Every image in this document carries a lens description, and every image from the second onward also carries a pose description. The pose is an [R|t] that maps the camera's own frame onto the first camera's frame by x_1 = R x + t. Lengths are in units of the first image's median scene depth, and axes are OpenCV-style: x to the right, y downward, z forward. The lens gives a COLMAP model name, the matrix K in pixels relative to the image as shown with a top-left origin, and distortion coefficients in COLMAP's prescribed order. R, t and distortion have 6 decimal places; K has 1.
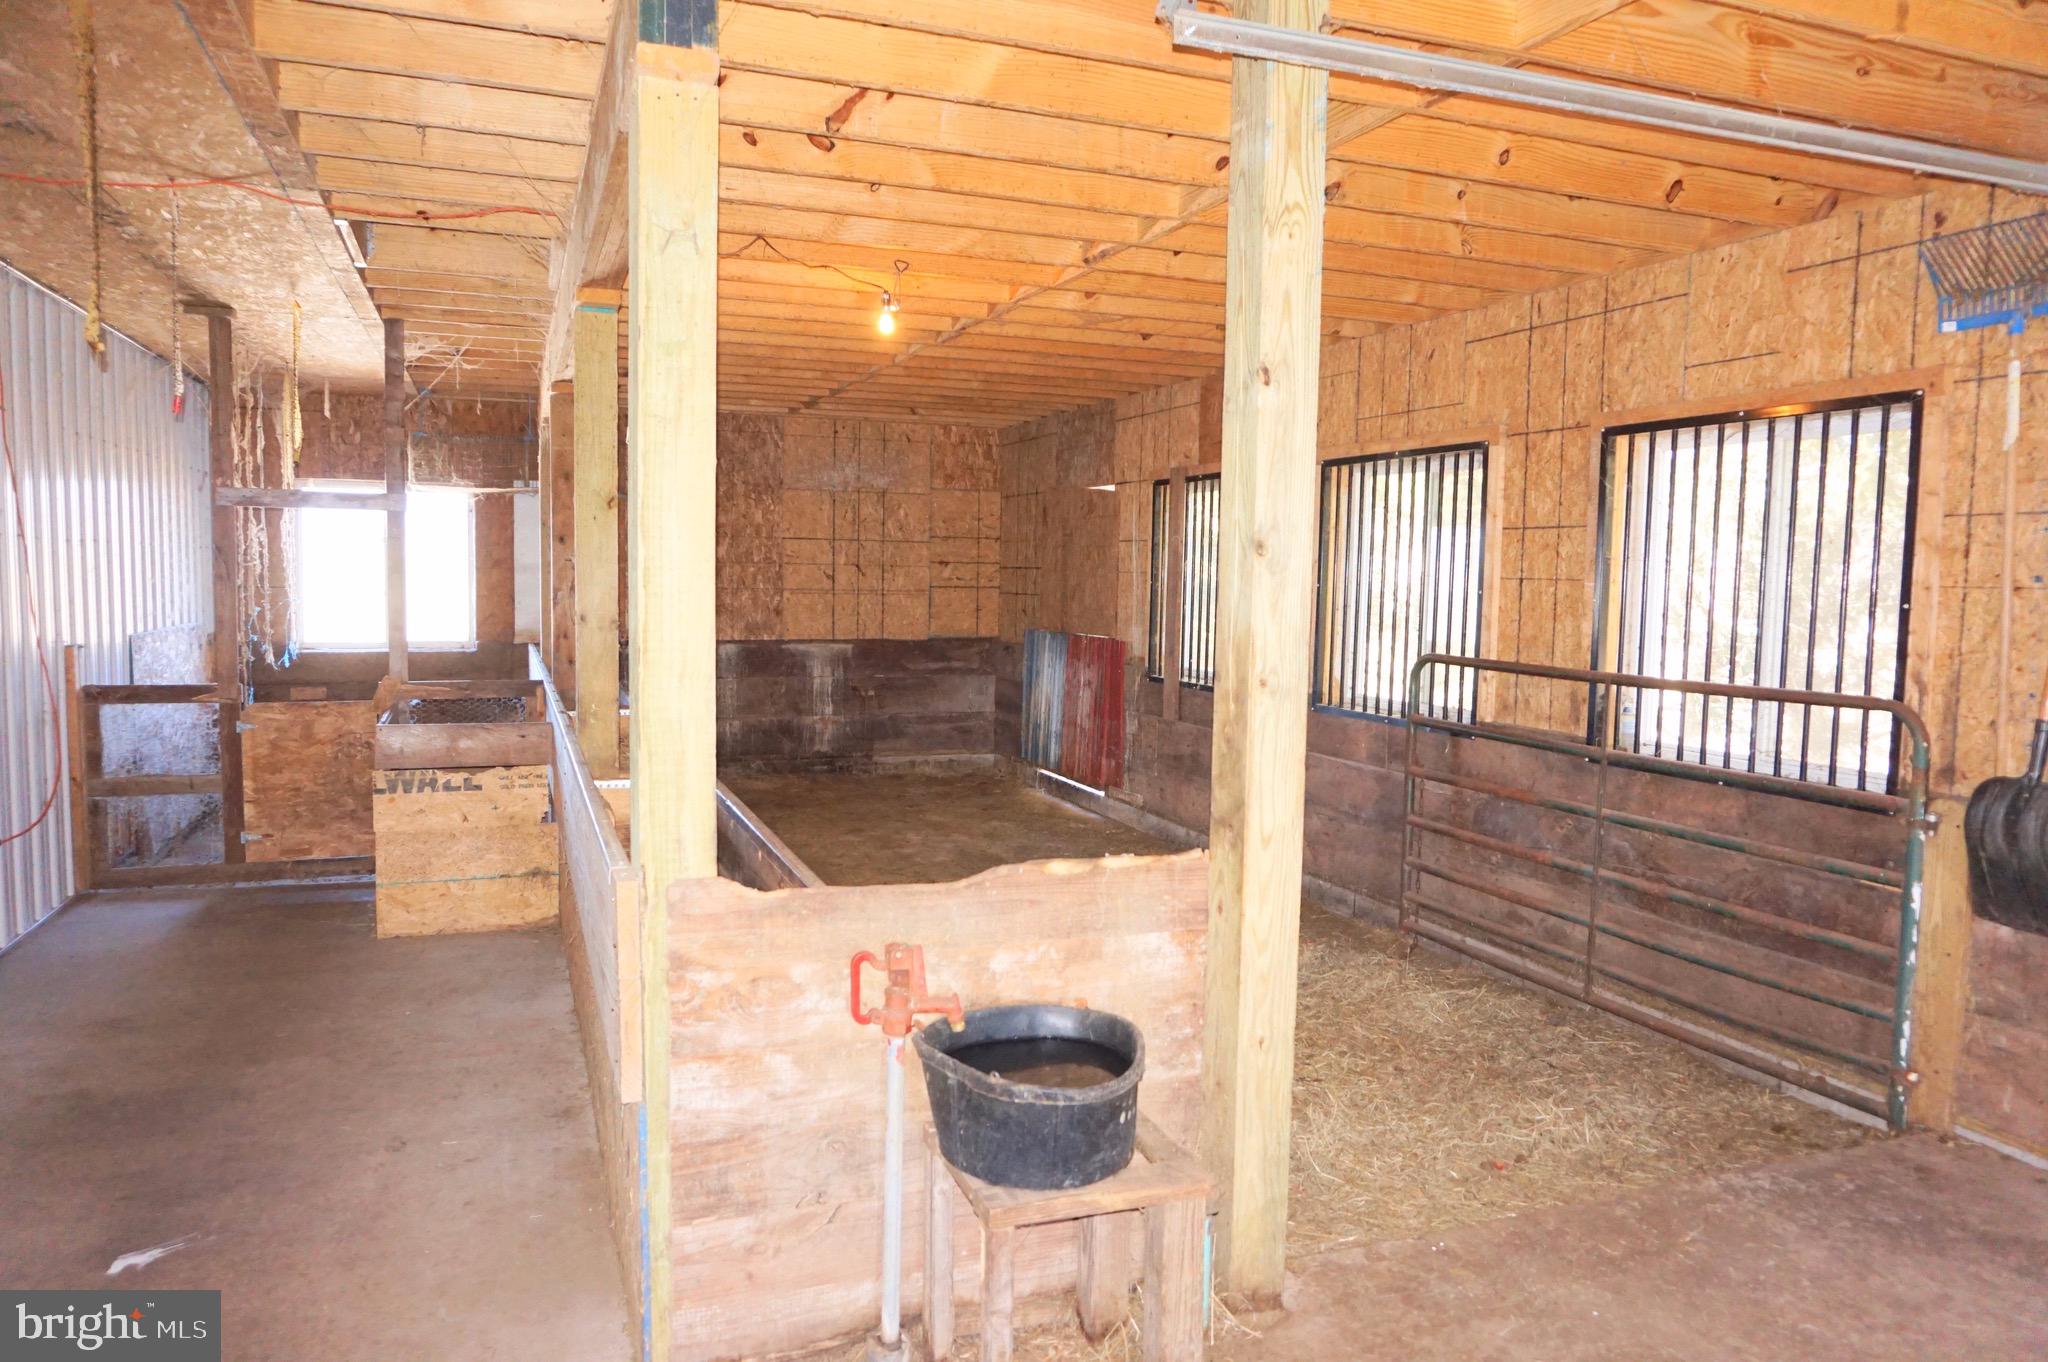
lens RADIAL K [[1378.4, 0, 1032.6], [0, 1378.4, 684.3], [0, 0, 1]] dist [-0.048219, 0.037101]
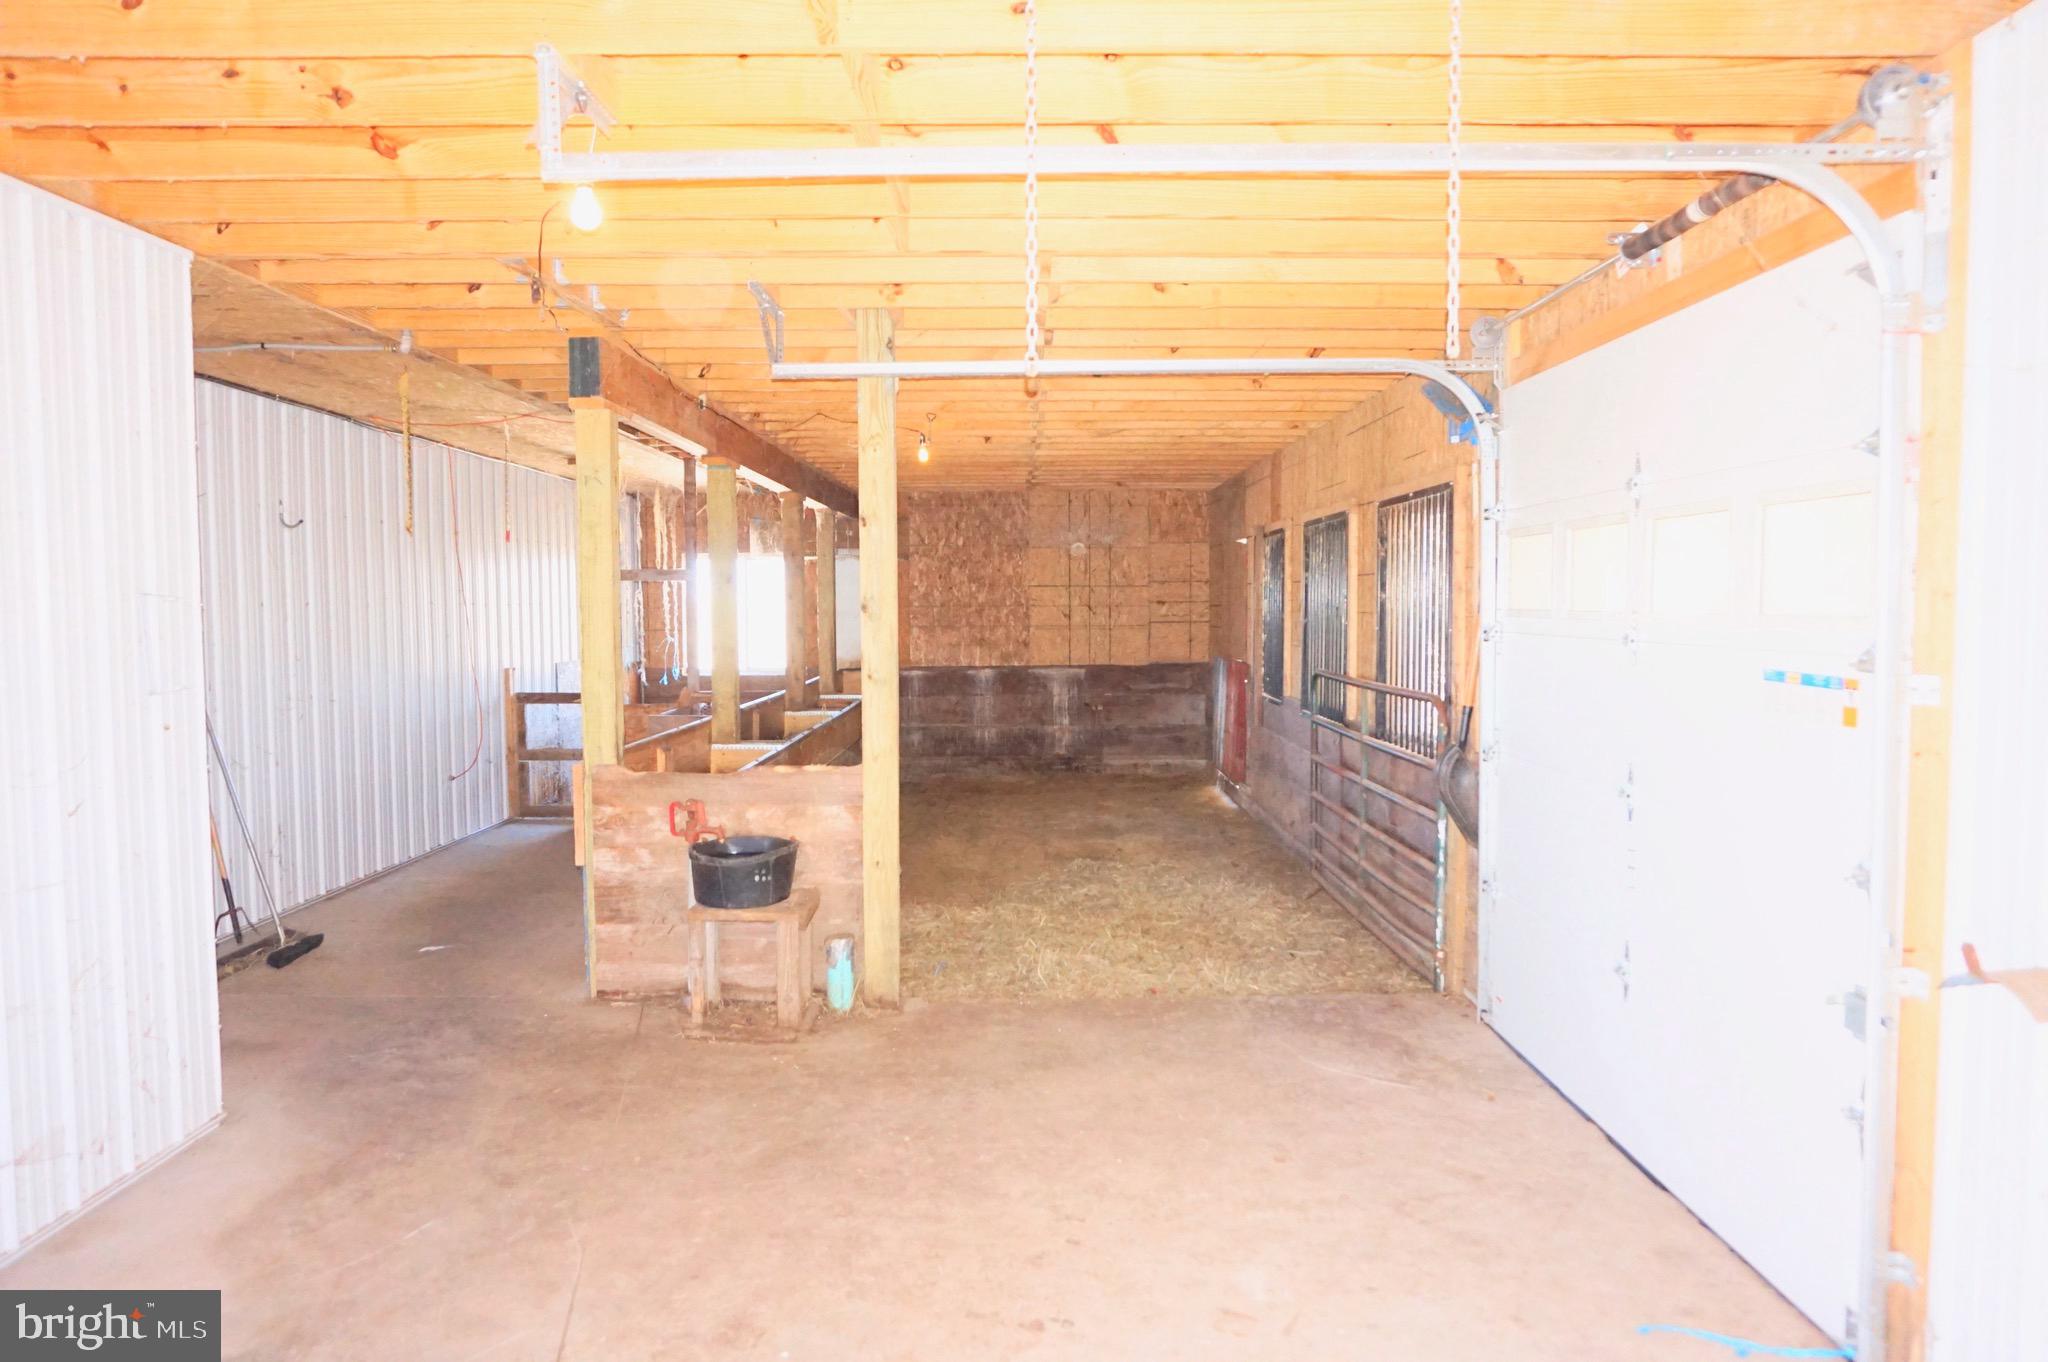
lens RADIAL K [[1378.4, 0, 1032.6], [0, 1378.4, 684.3], [0, 0, 1]] dist [-0.048219, 0.037101]
pose [[0.933620, -0.001258, -0.358263, 0.283514], [-0.007254, 0.999722, -0.022413, 0.013764], [0.358192, 0.023524, 0.933352, -0.194334]]
